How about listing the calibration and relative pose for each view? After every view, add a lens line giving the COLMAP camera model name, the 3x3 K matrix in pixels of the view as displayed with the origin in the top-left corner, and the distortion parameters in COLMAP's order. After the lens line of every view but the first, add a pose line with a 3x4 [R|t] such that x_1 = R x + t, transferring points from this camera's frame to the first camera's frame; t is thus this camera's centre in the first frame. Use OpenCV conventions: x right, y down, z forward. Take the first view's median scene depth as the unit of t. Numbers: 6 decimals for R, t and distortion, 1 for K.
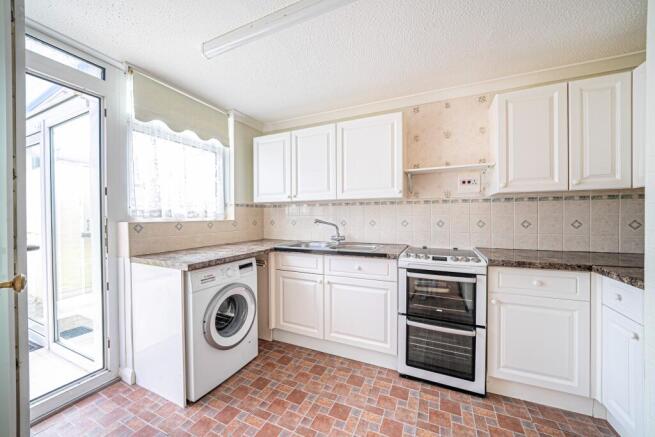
lens RADIAL K [[253.0, 0, 327.5], [0, 253.0, 218.5], [0, 0, 1]] dist [-0.000778, 0.000029]
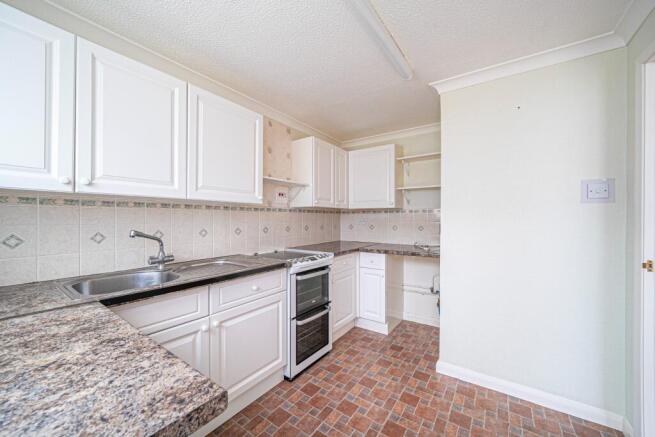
lens RADIAL K [[253.0, 0, 327.5], [0, 253.0, 218.5], [0, 0, 1]] dist [-0.000778, 0.000029]
pose [[0.177078, 0.008814, 0.984157, -0.609895], [0.008883, 0.999905, -0.010553, -0.016677], [-0.984157, 0.010611, 0.176983, 0.588080]]
